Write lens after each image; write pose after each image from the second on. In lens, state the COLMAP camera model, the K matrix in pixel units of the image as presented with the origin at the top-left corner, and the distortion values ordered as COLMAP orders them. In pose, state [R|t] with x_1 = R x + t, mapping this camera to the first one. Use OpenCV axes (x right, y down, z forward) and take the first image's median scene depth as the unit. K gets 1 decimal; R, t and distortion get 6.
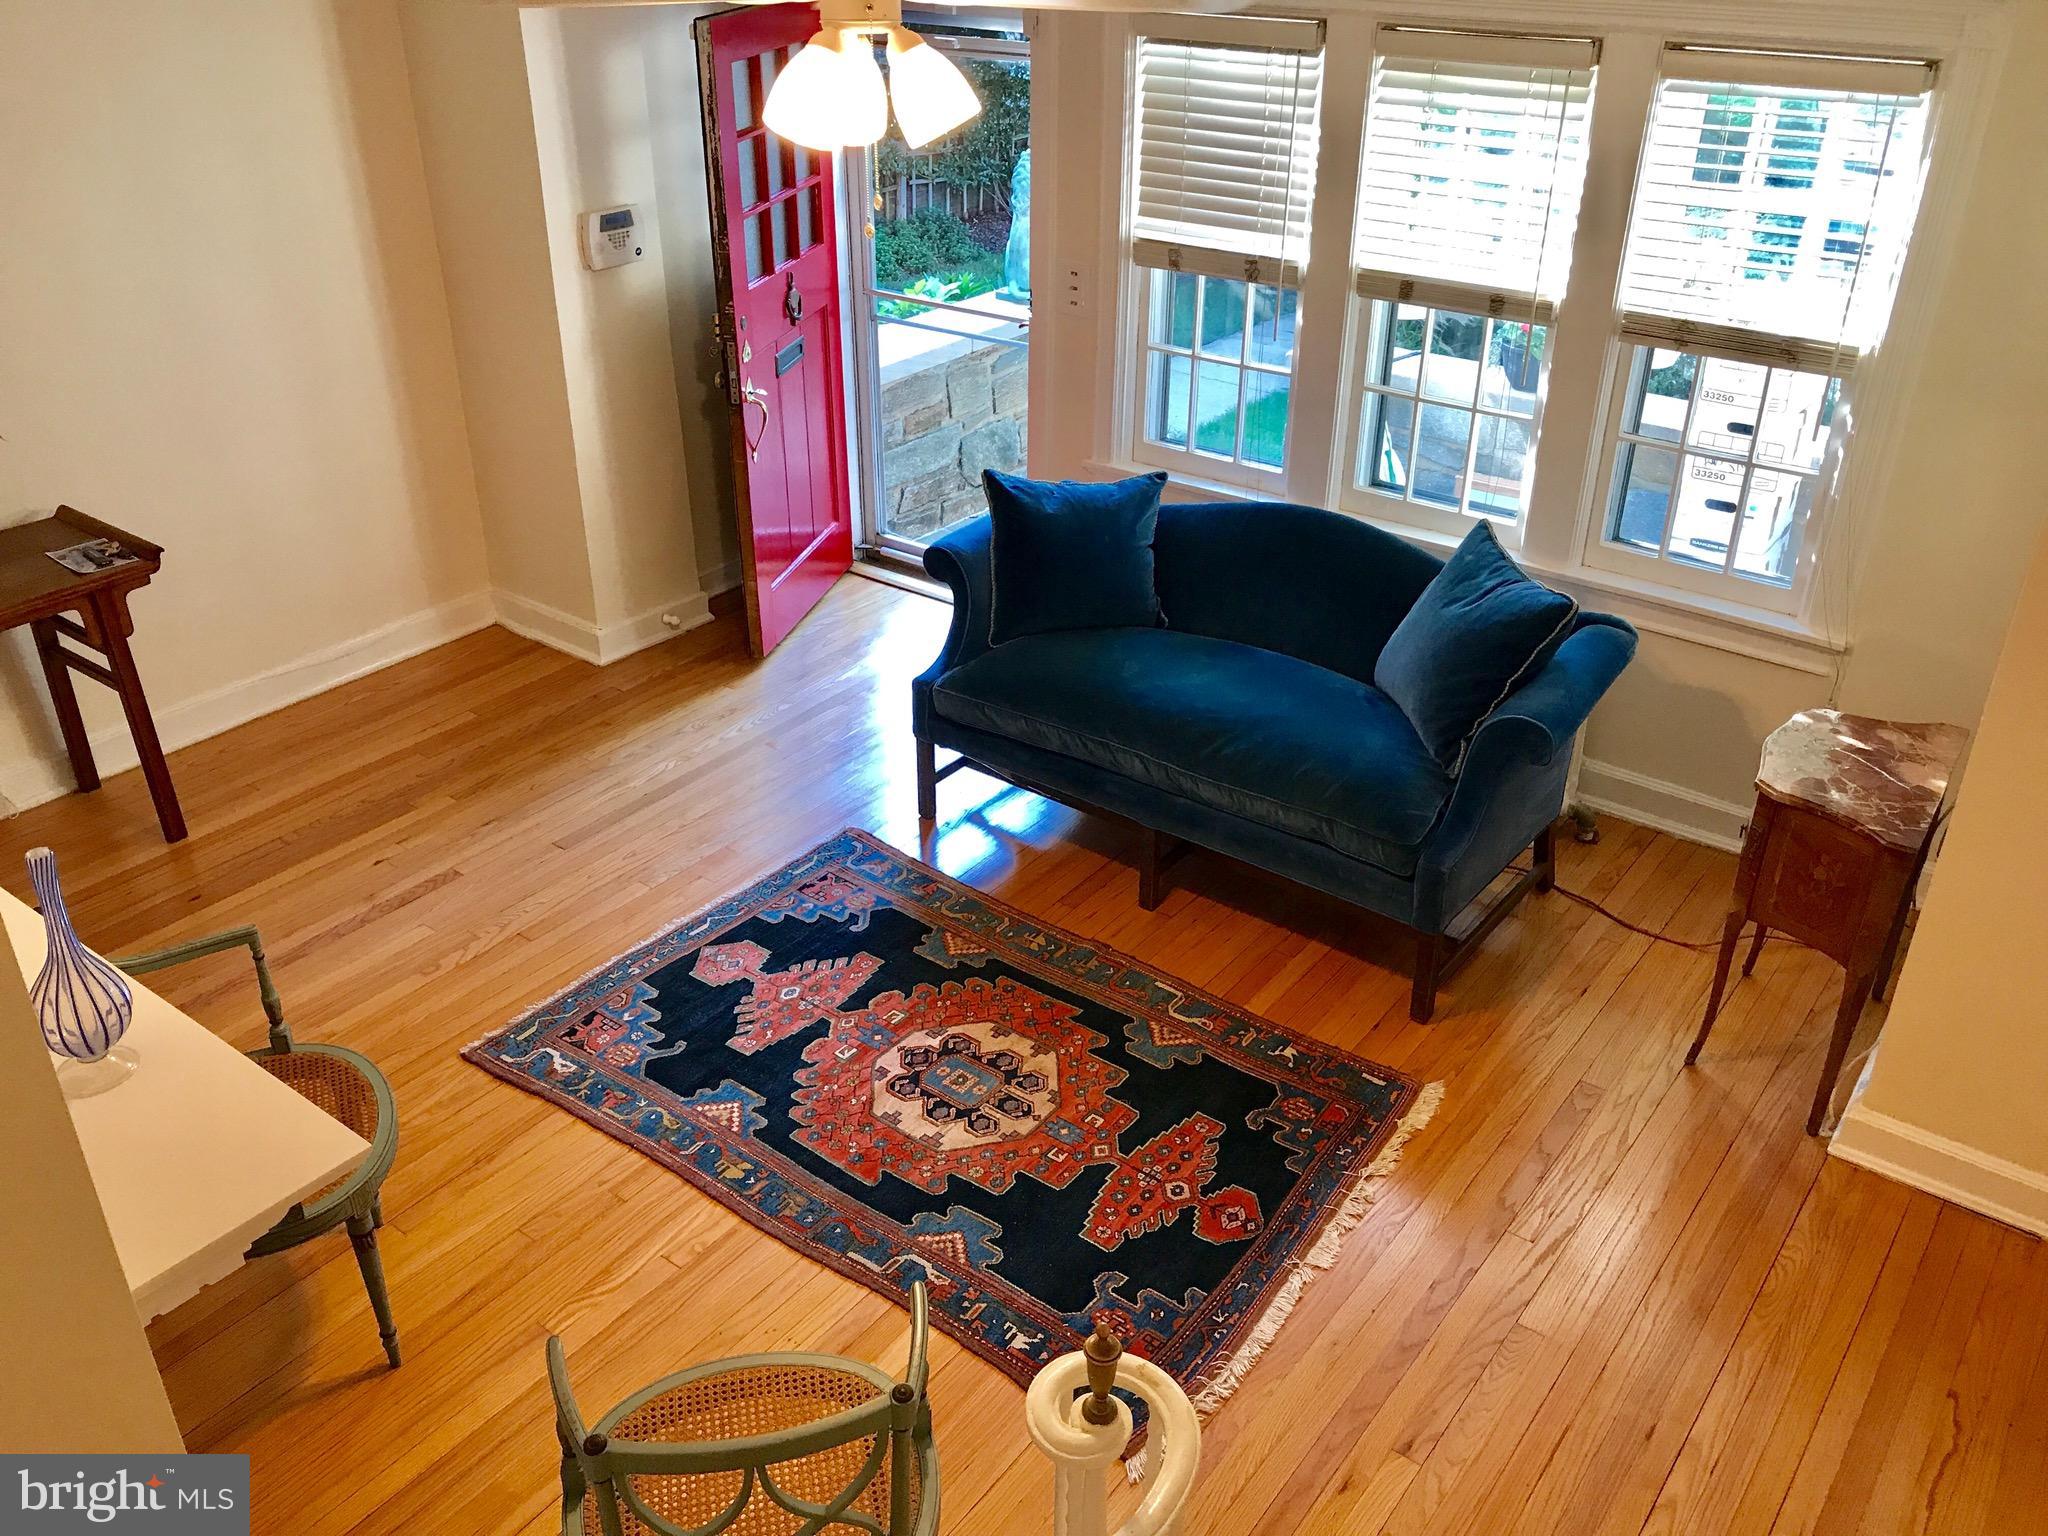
lens RADIAL K [[1699.1, 0, 1024.0], [0, 1699.1, 768.0], [0, 0, 1]] dist [0.031083, 0.000297]
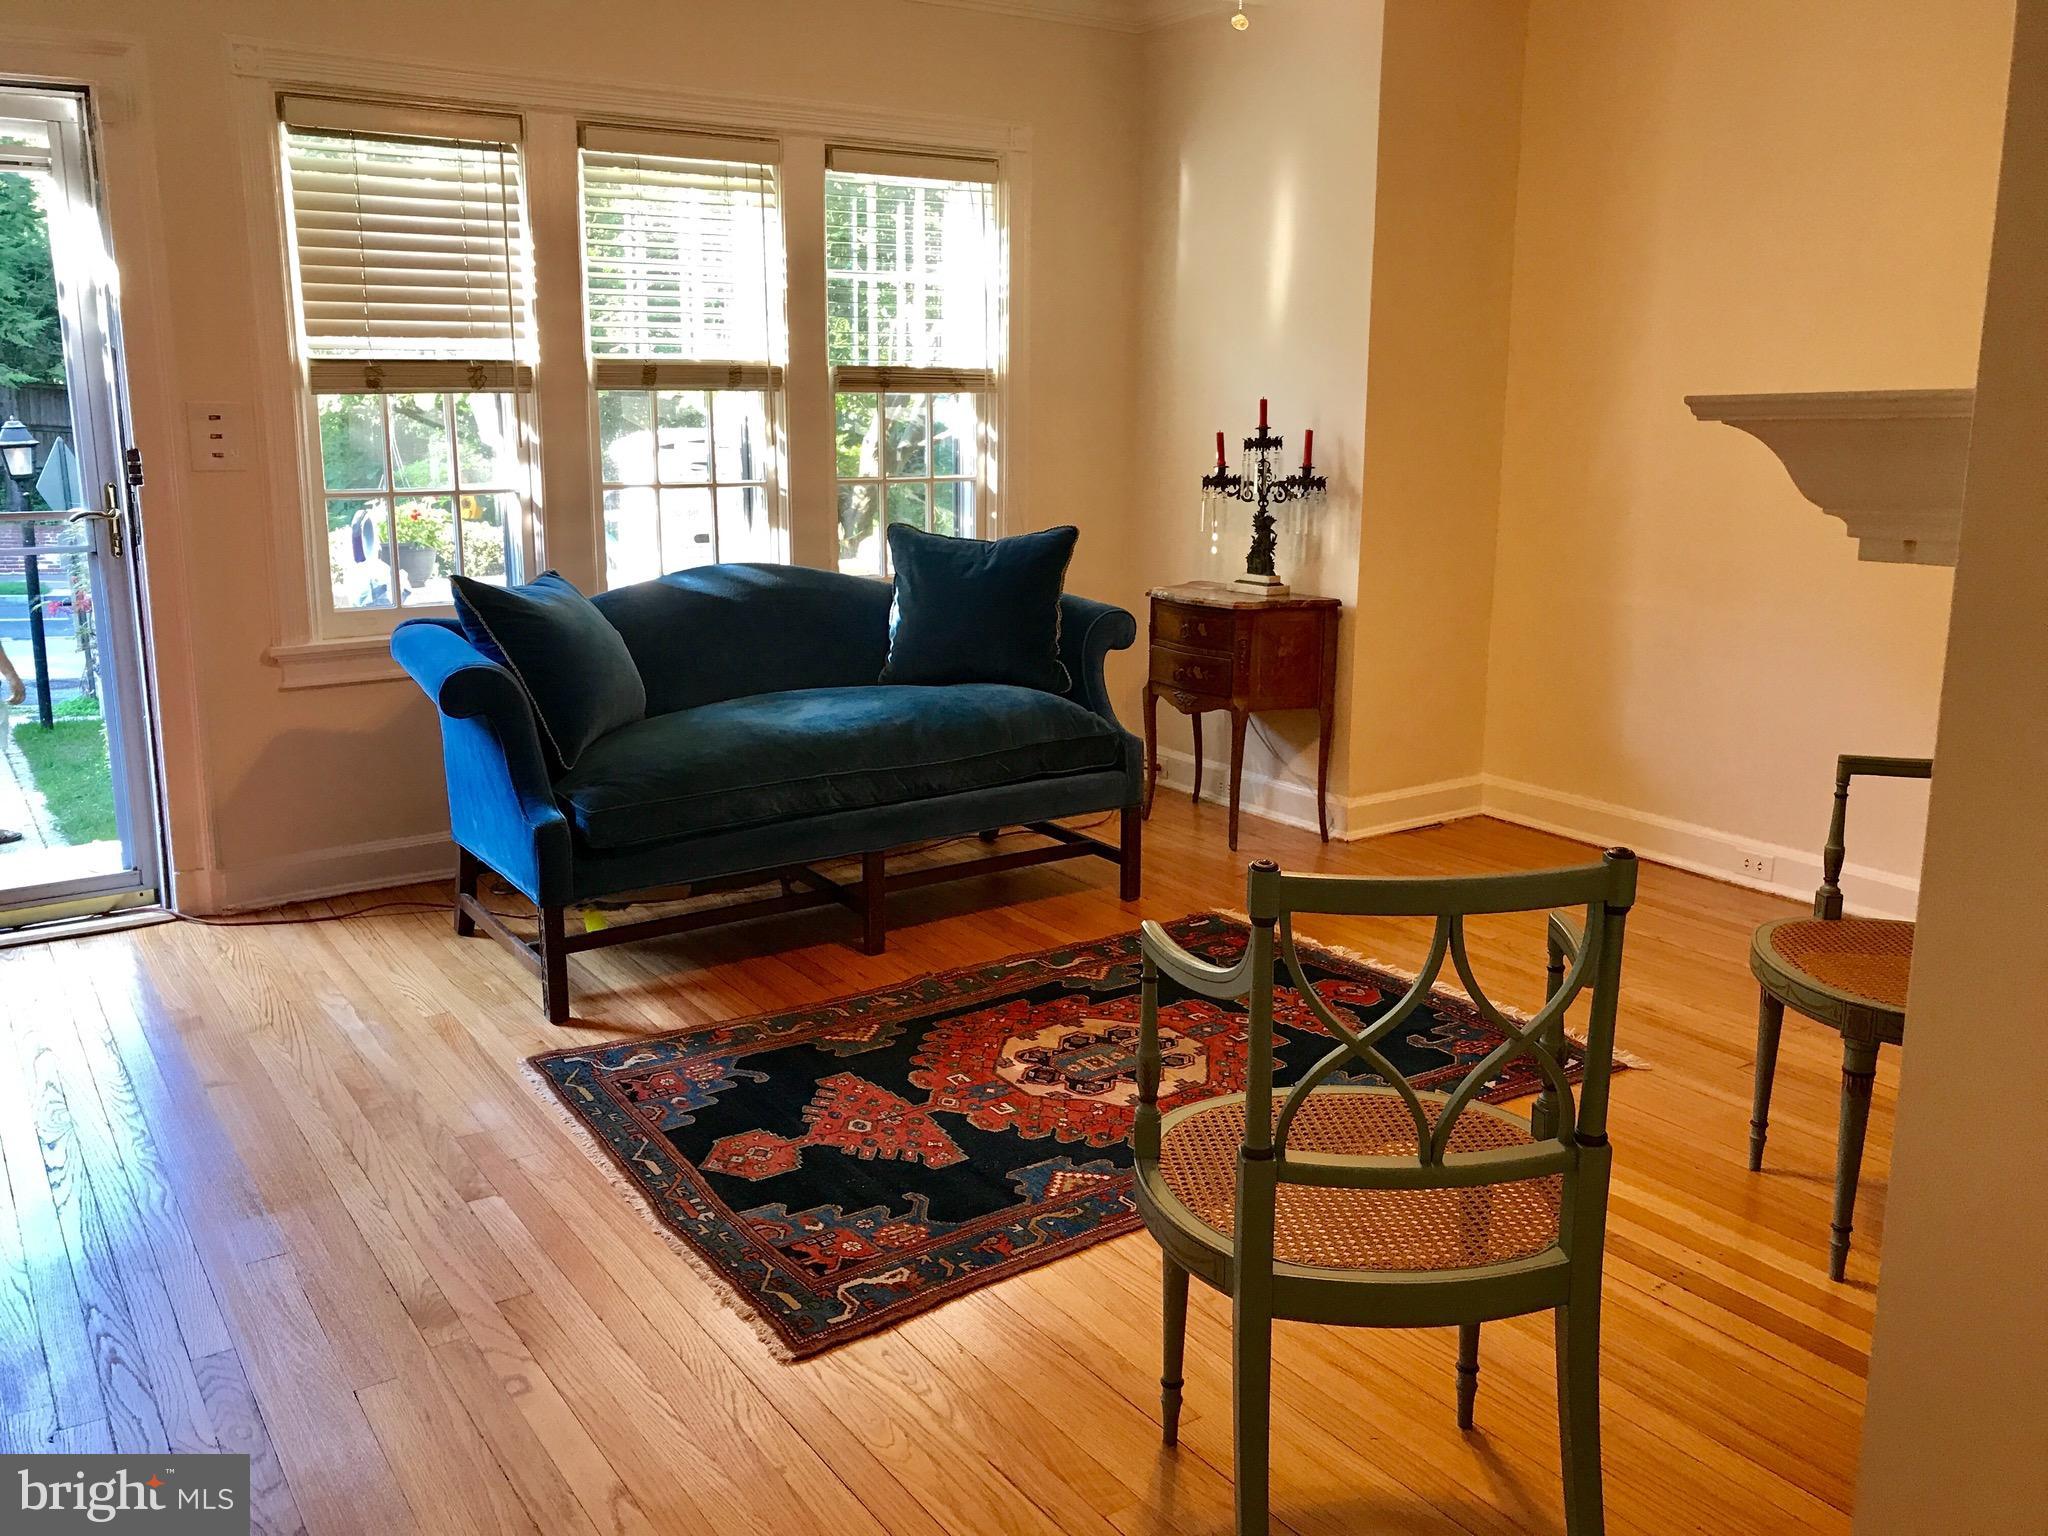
lens RADIAL K [[1699.1, 0, 1024.0], [0, 1699.1, 768.0], [0, 0, 1]] dist [0.031083, 0.000297]
pose [[0.313216, -0.201986, 0.927953, -0.751345], [0.461011, 0.886607, 0.037379, -0.004535], [-0.830280, 0.416089, 0.370818, 0.560065]]
